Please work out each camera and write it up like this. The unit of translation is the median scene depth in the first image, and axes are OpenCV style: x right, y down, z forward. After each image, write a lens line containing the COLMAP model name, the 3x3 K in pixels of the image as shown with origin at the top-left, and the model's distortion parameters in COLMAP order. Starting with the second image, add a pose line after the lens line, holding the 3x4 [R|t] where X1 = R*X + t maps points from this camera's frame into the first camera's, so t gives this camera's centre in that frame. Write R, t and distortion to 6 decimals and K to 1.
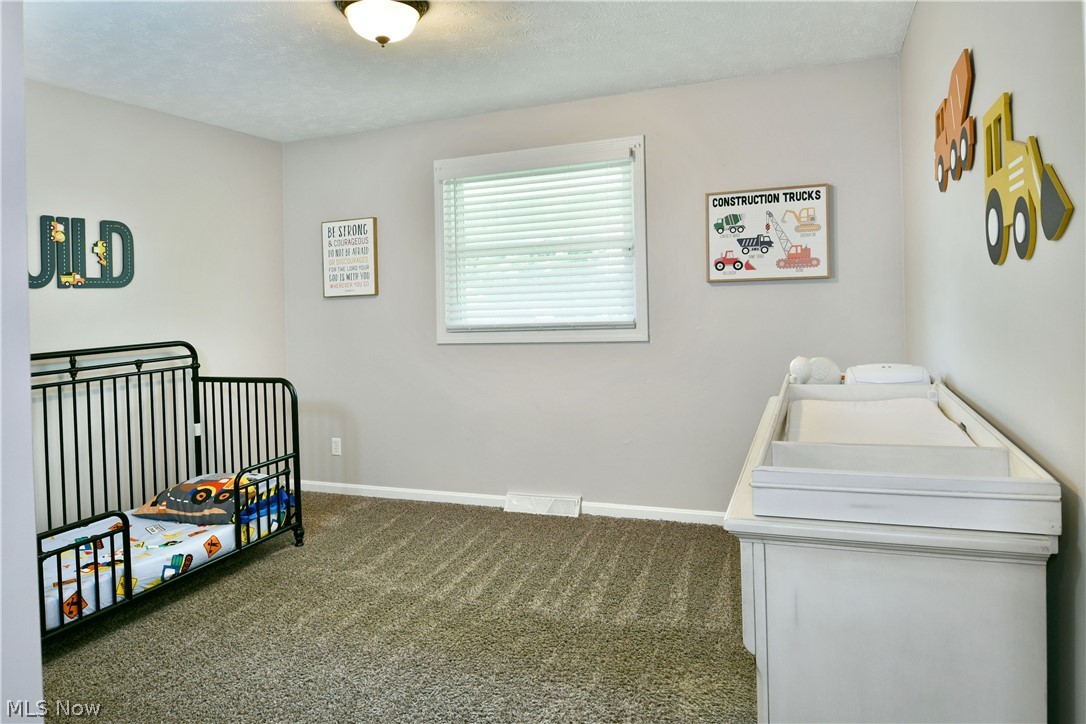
lens RADIAL K [[665.6, 0, 539.8], [0, 665.6, 352.1], [0, 0, 1]] dist [-0.011679, -0.005422]
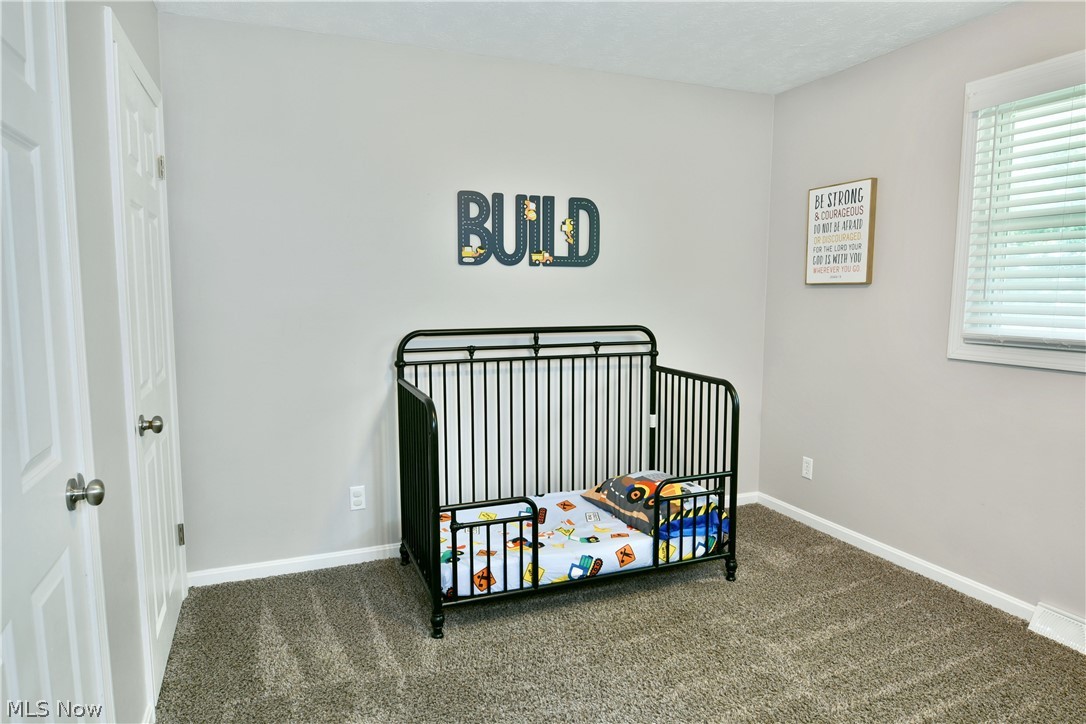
lens RADIAL K [[665.6, 0, 576.5], [0, 665.6, 361.0], [0, 0, 1]] dist [-0.011679, -0.005422]
pose [[0.721043, 0.110794, -0.683975, 0.043431], [-0.090463, 0.993737, 0.065605, -0.022041], [0.686960, 0.014571, 0.726549, 0.272935]]
